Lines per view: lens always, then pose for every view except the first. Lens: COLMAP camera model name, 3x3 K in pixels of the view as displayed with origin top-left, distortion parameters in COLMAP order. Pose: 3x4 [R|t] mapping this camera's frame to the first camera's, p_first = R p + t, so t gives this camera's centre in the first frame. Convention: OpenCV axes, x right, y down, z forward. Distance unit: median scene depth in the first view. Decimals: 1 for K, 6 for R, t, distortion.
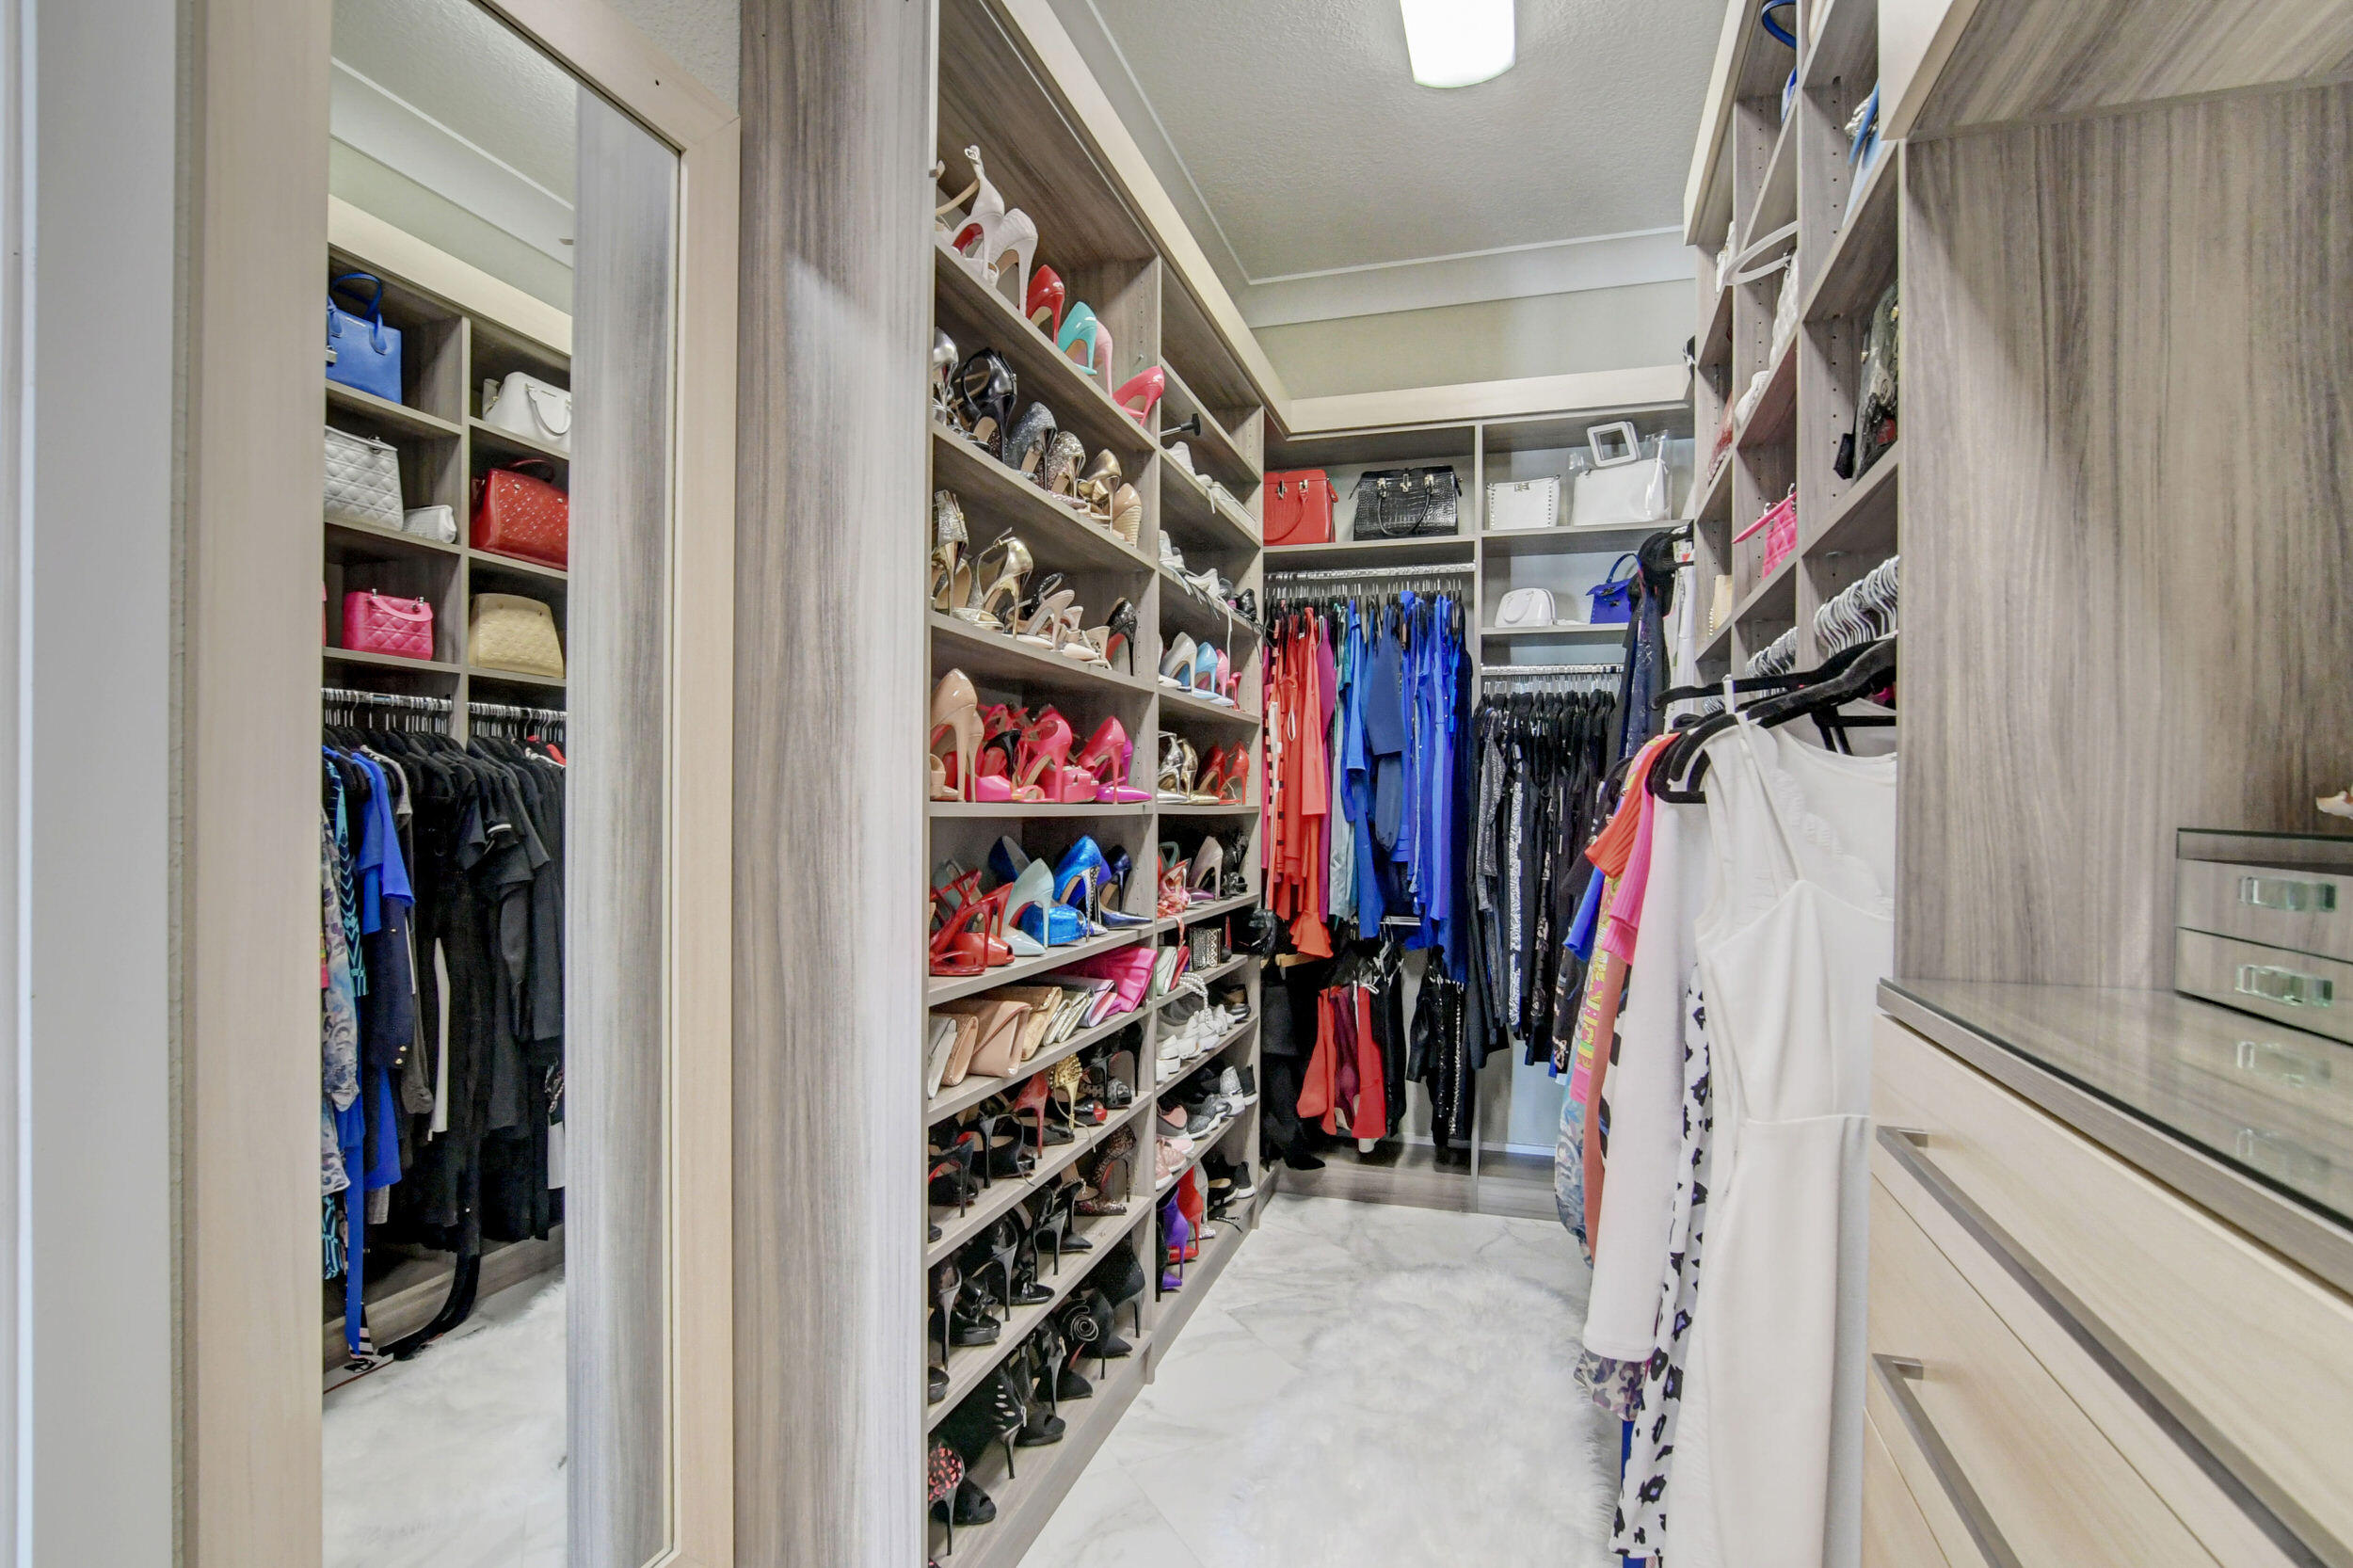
lens RADIAL K [[1150.9, 0, 1168.0], [0, 1150.9, 805.9], [0, 0, 1]] dist [-0.030455, 0.009049]
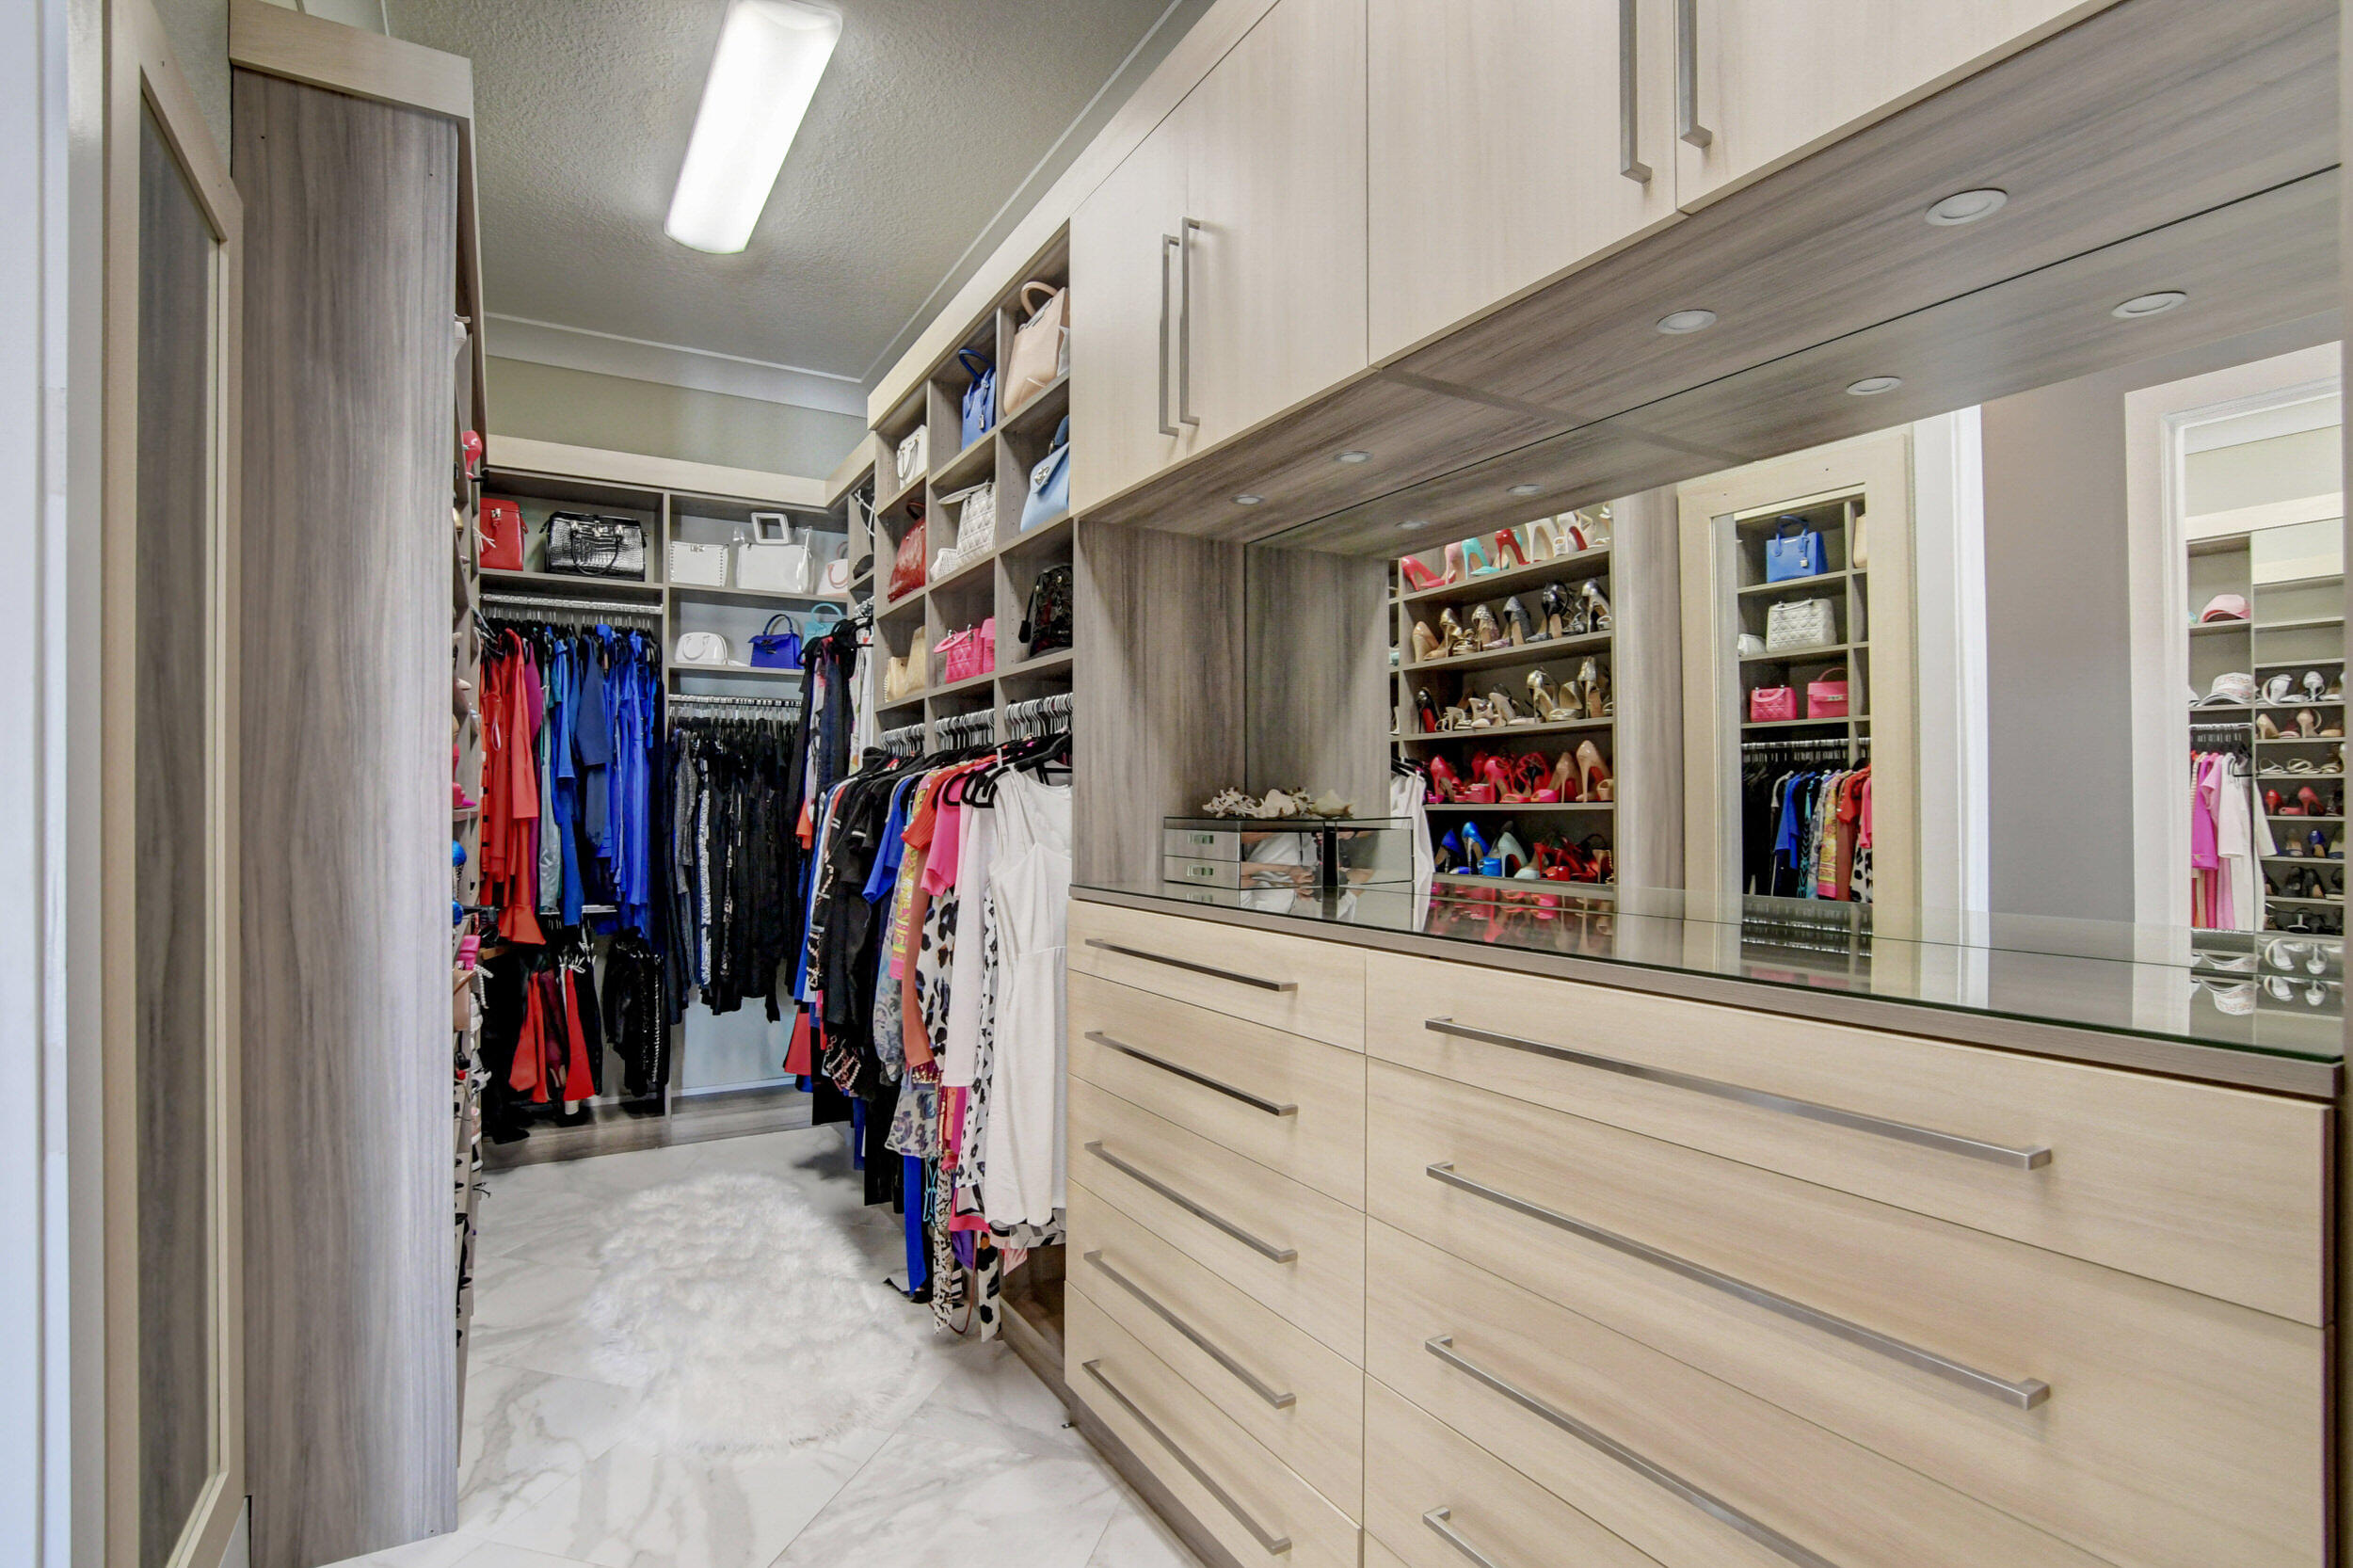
lens RADIAL K [[1150.9, 0, 1168.0], [0, 1150.9, 805.9], [0, 0, 1]] dist [-0.030455, 0.009049]
pose [[0.668416, -0.005622, 0.743767, -0.377394], [0.006026, 0.999980, 0.002143, -0.003737], [-0.743764, 0.003049, 0.668436, -0.272469]]
